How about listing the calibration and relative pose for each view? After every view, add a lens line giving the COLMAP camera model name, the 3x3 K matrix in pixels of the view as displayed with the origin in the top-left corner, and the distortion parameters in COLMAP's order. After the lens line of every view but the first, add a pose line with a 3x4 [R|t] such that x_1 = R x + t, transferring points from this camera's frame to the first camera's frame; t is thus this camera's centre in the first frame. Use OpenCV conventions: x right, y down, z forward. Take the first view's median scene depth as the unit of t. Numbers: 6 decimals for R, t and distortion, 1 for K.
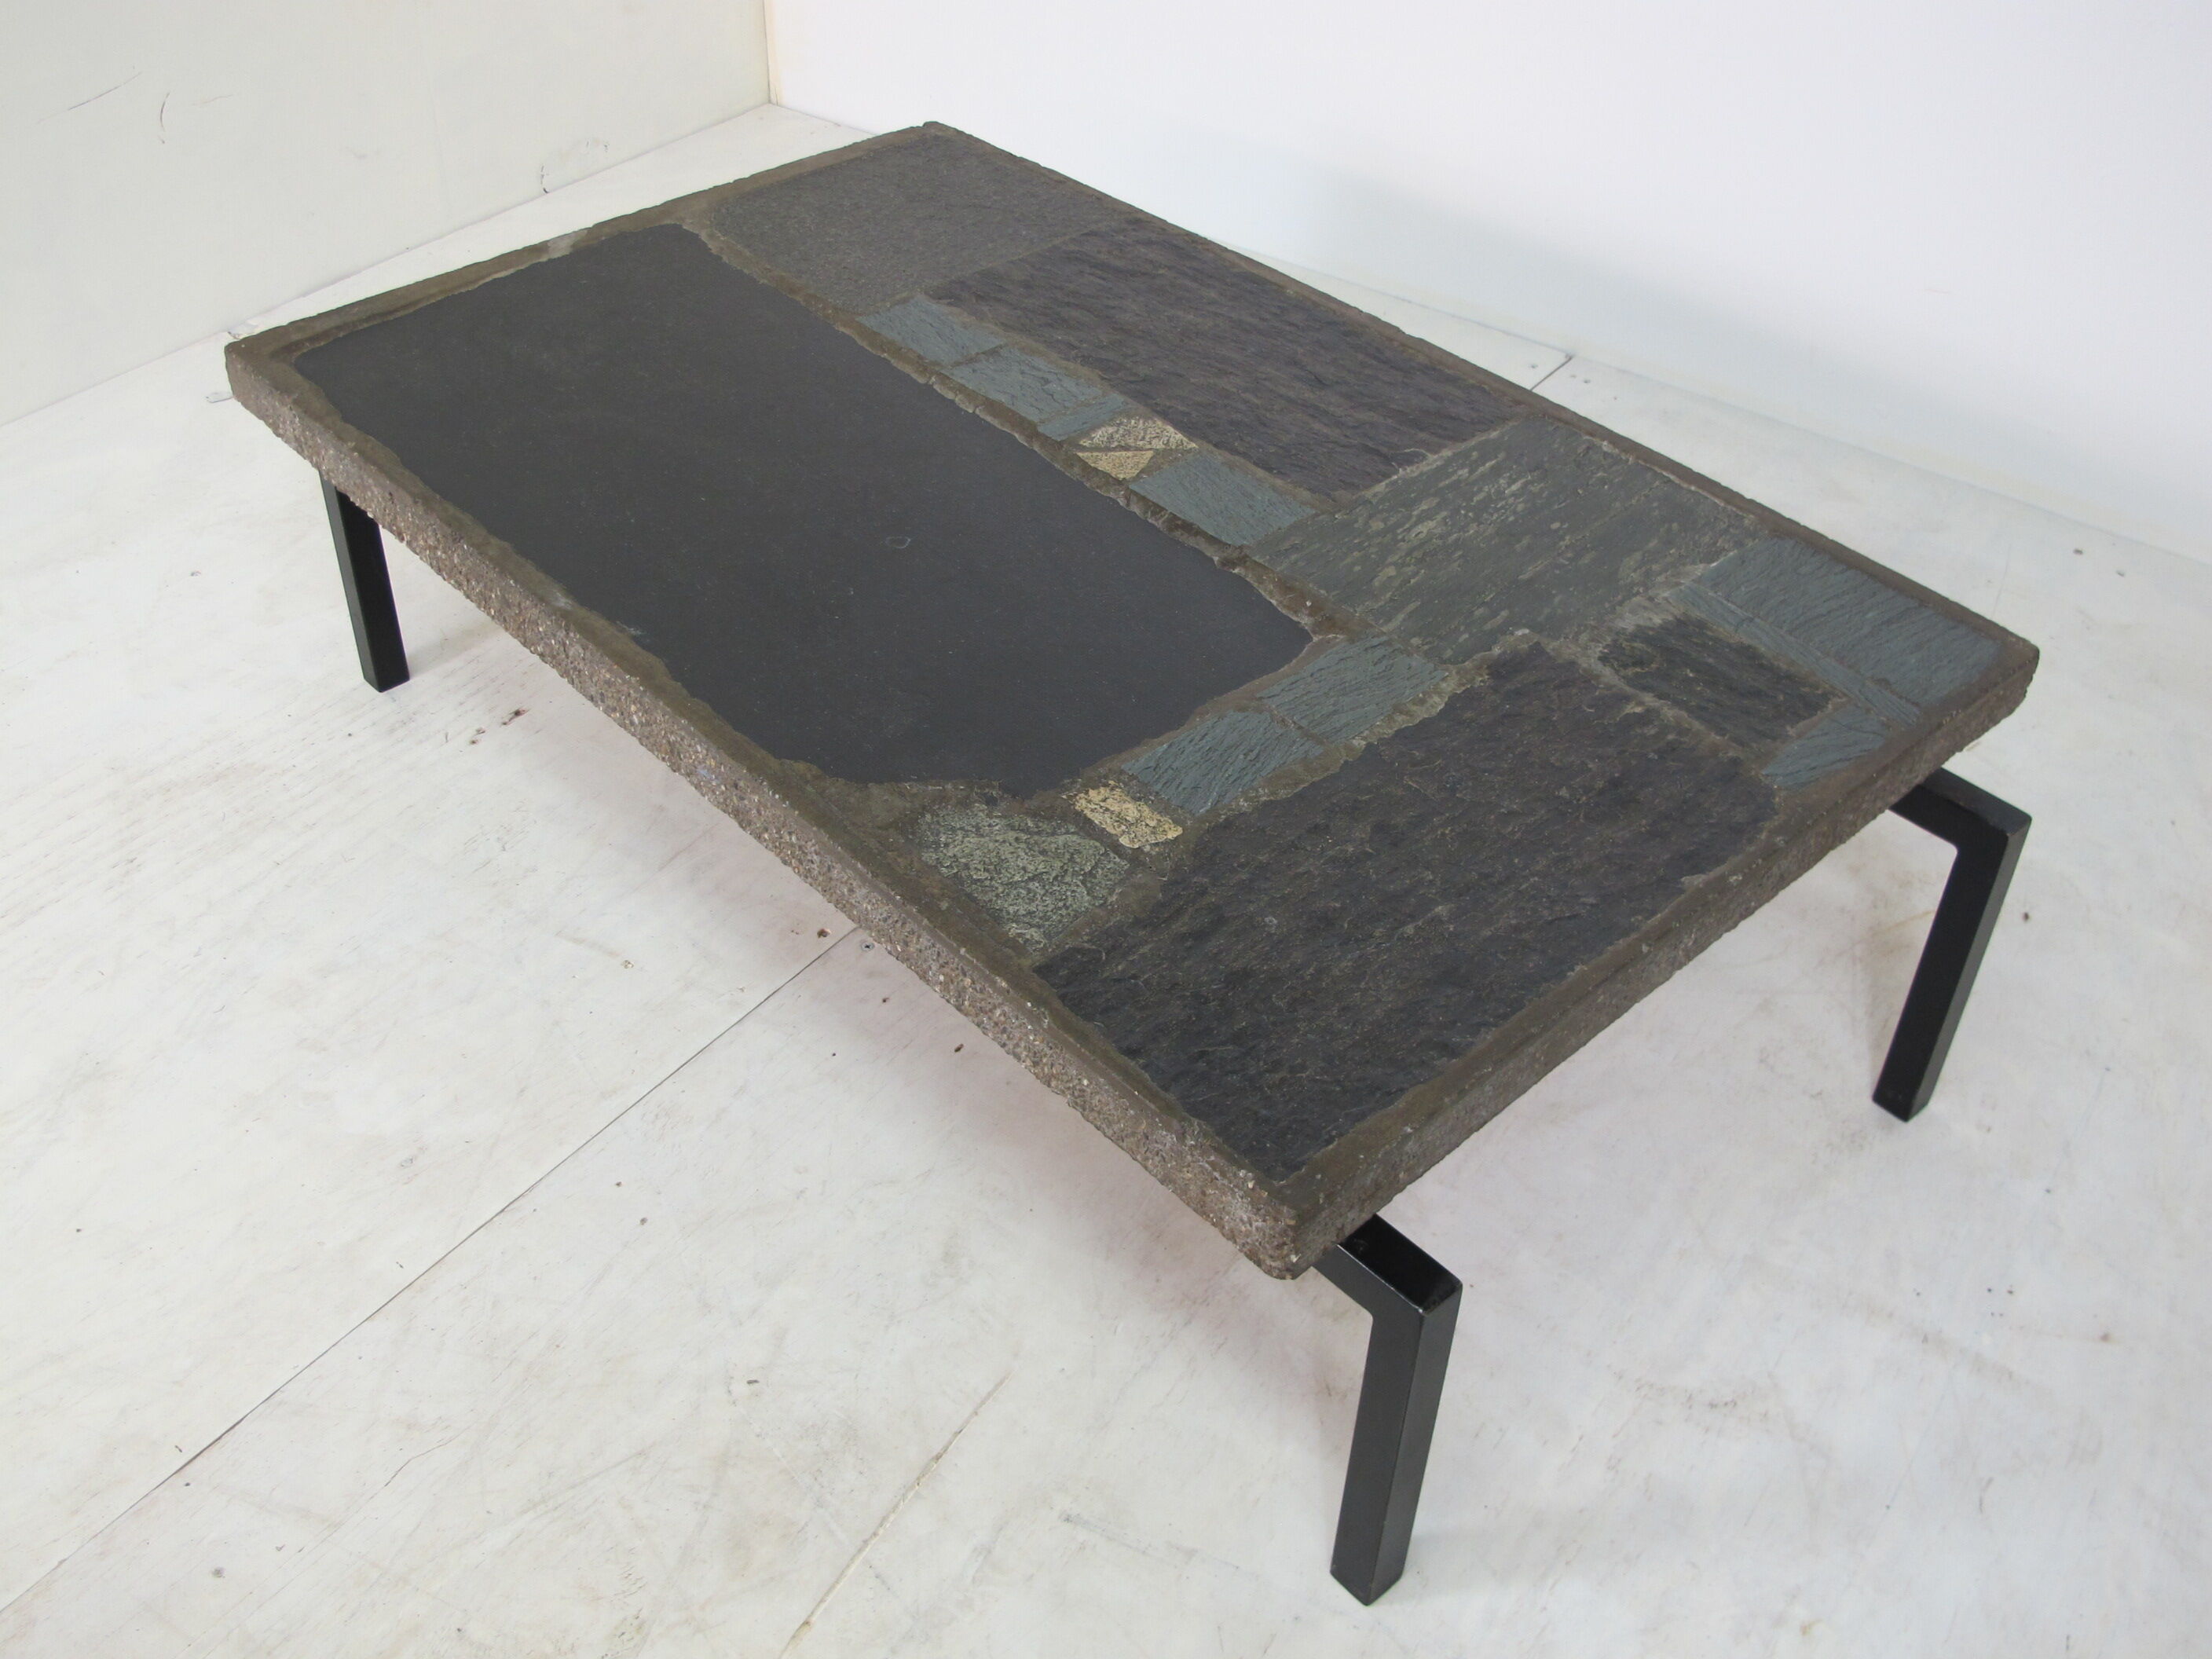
lens RADIAL K [[2180.5, 0, 1118.7], [0, 2180.5, 787.1], [0, 0, 1]] dist [-0.132360, 0.117523]
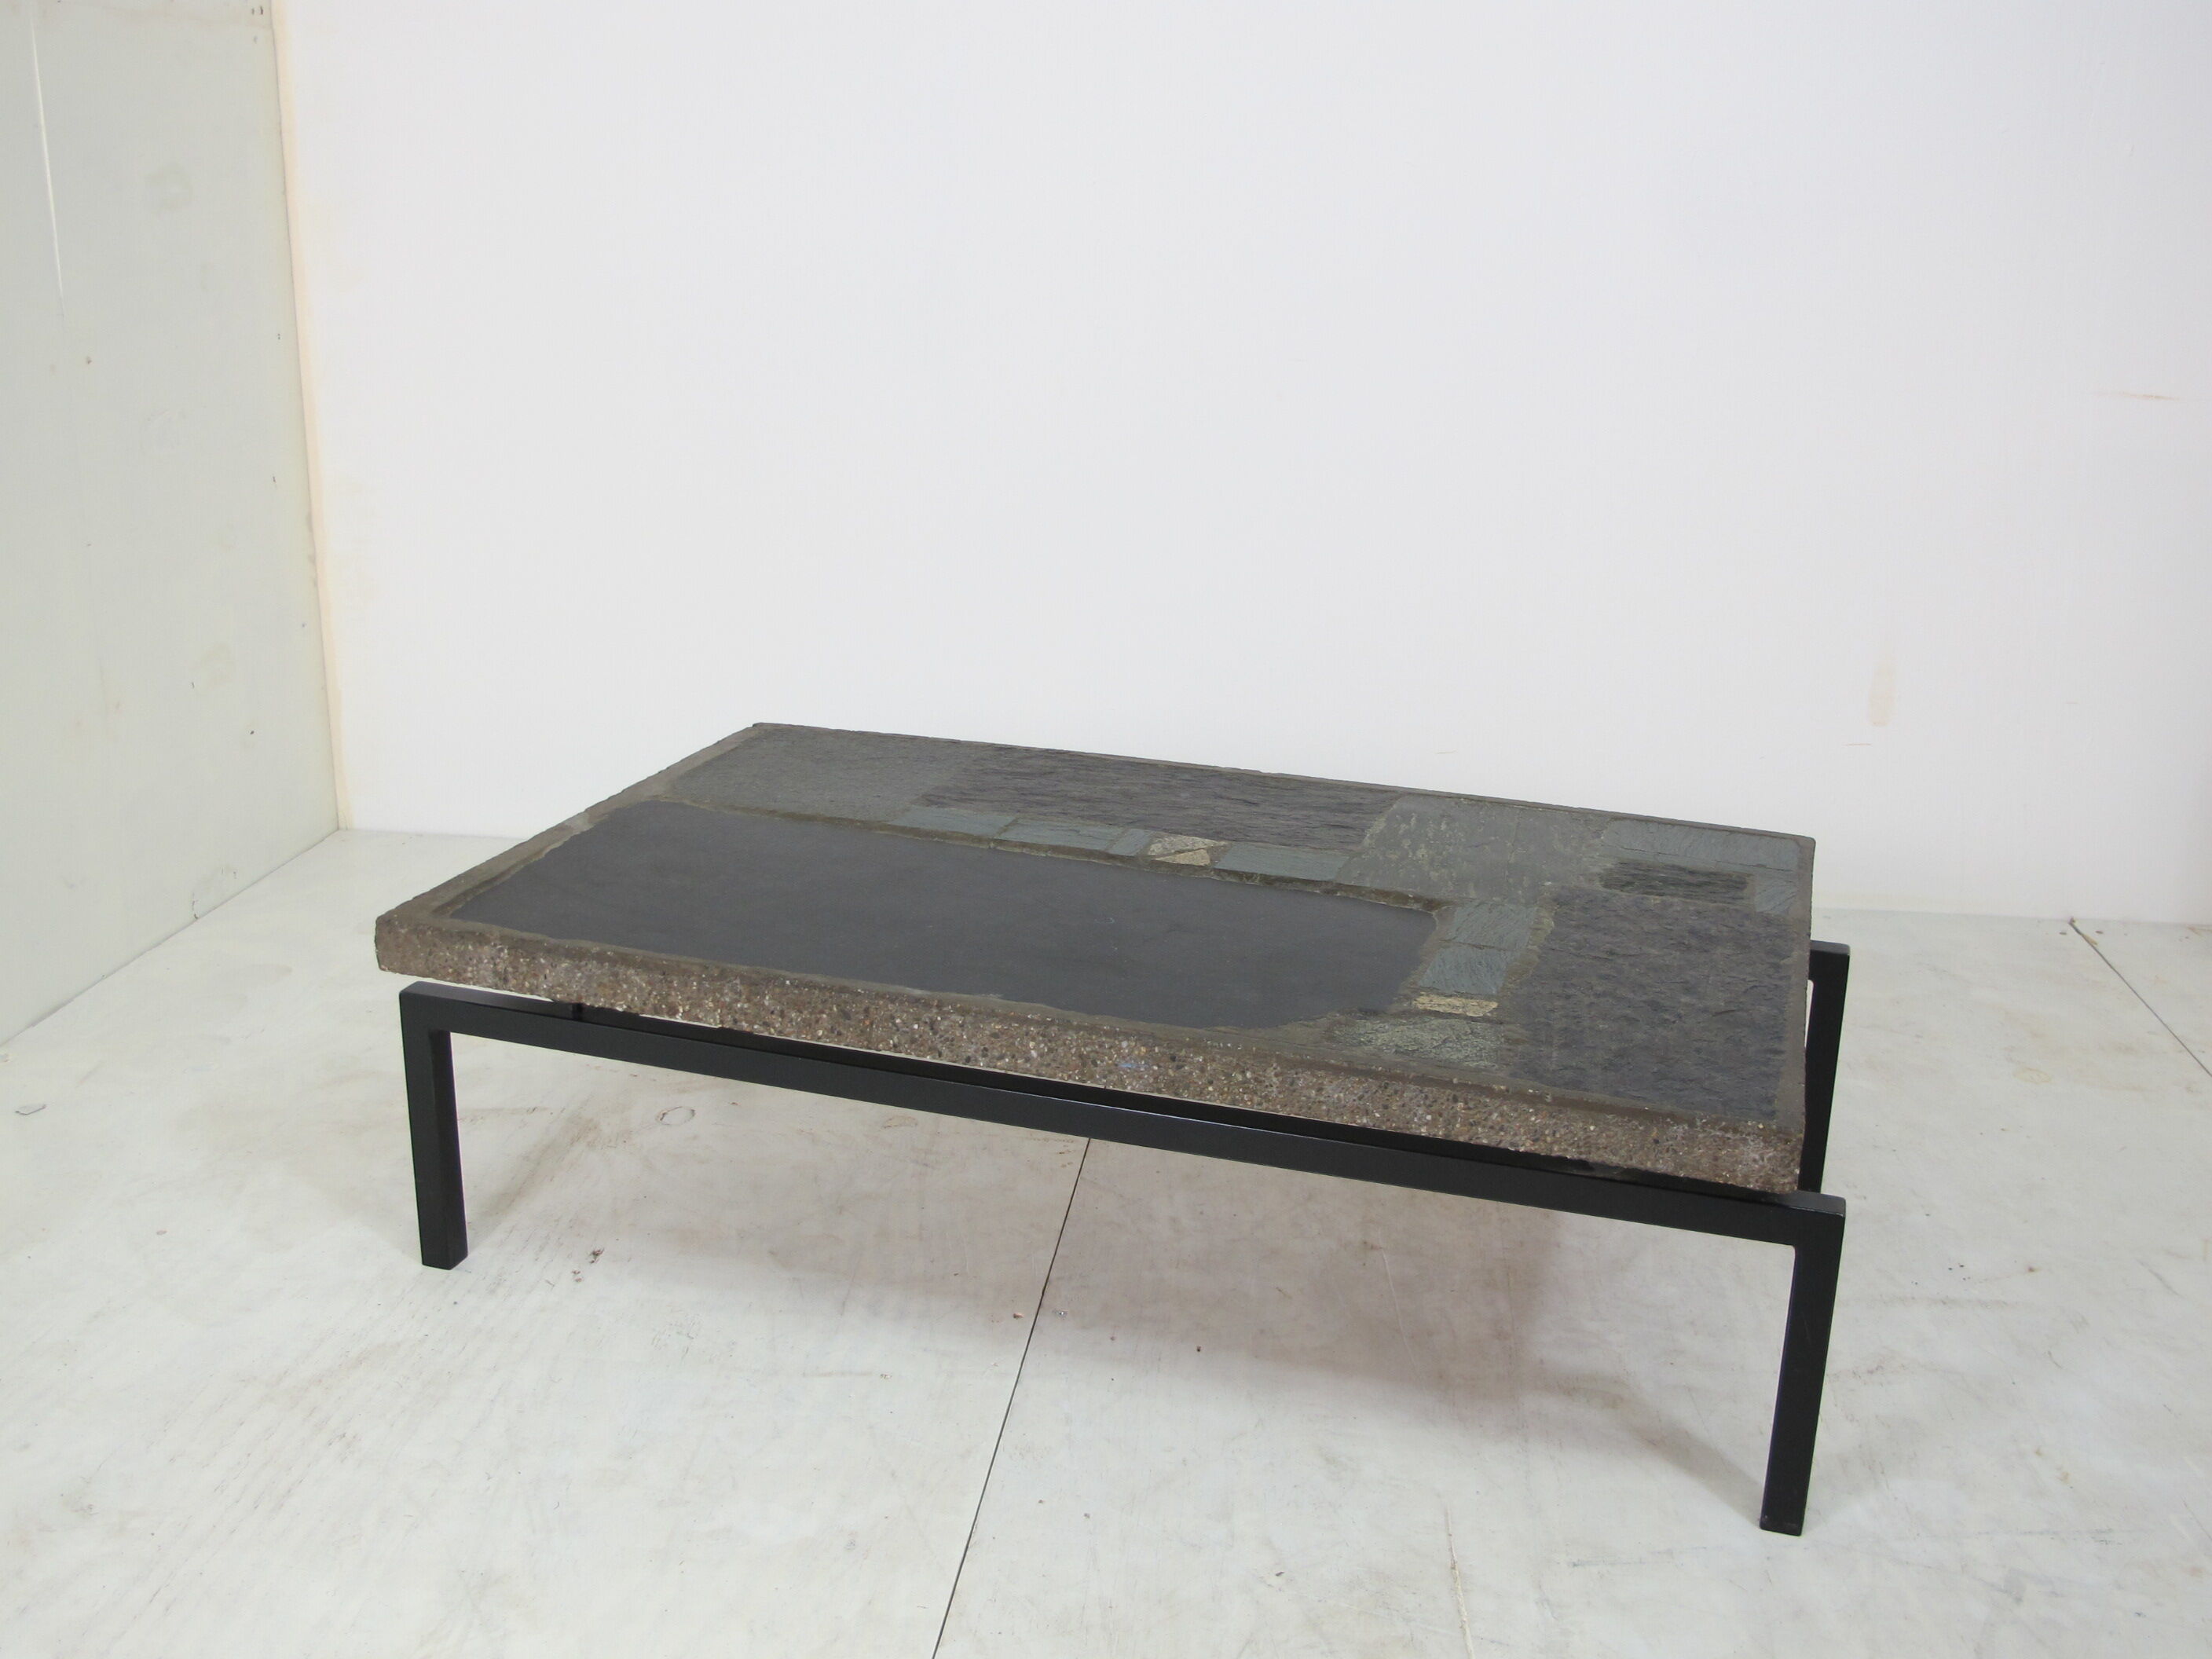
lens RADIAL K [[2179.4, 0, 1101.8], [0, 2179.4, 784.9], [0, 0, 1]] dist [-0.130318, 0.112374]
pose [[0.875441, -0.142761, 0.461760, -0.734754], [0.302549, 0.906914, -0.293209, 0.202553], [-0.376917, 0.396393, 0.837142, -0.100696]]
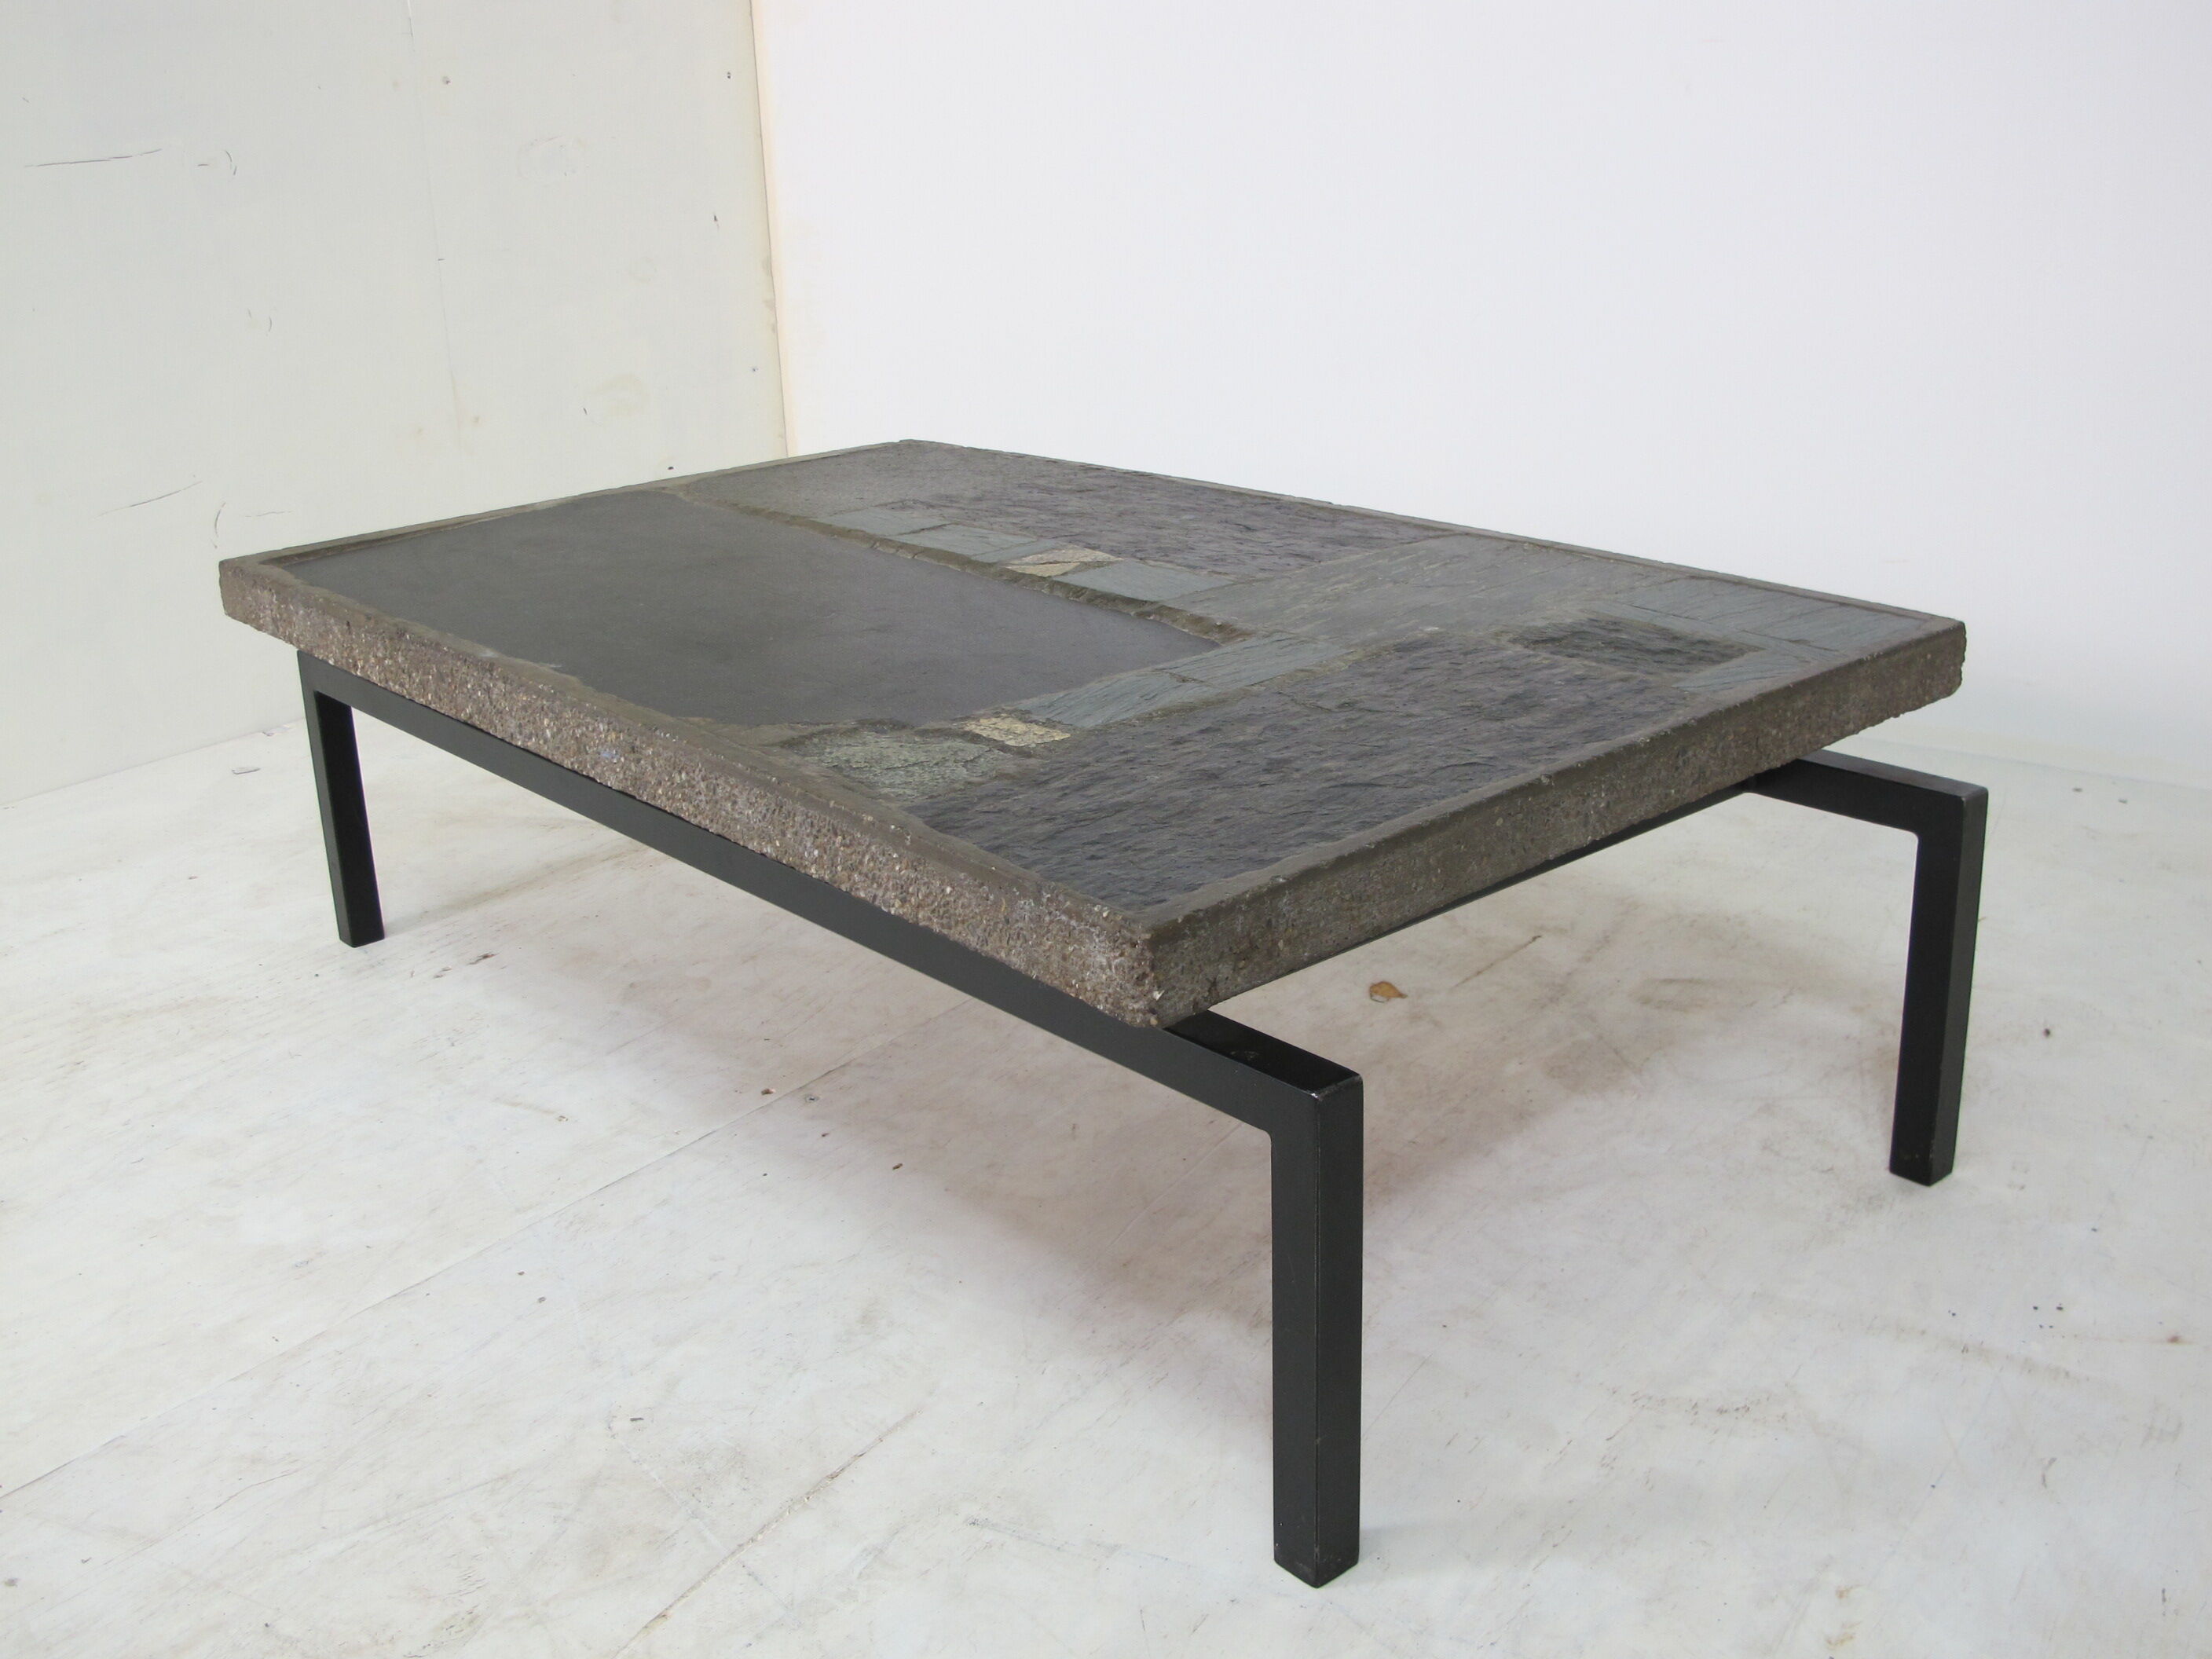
lens RADIAL K [[2190.0, 0, 1110.7], [0, 2190.0, 771.2], [0, 0, 1]] dist [-0.129749, 0.110724]
pose [[0.997642, -0.051652, -0.045199, 0.083221], [0.032585, 0.936021, -0.350432, 0.348586], [0.060408, 0.348133, 0.935497, 0.075821]]
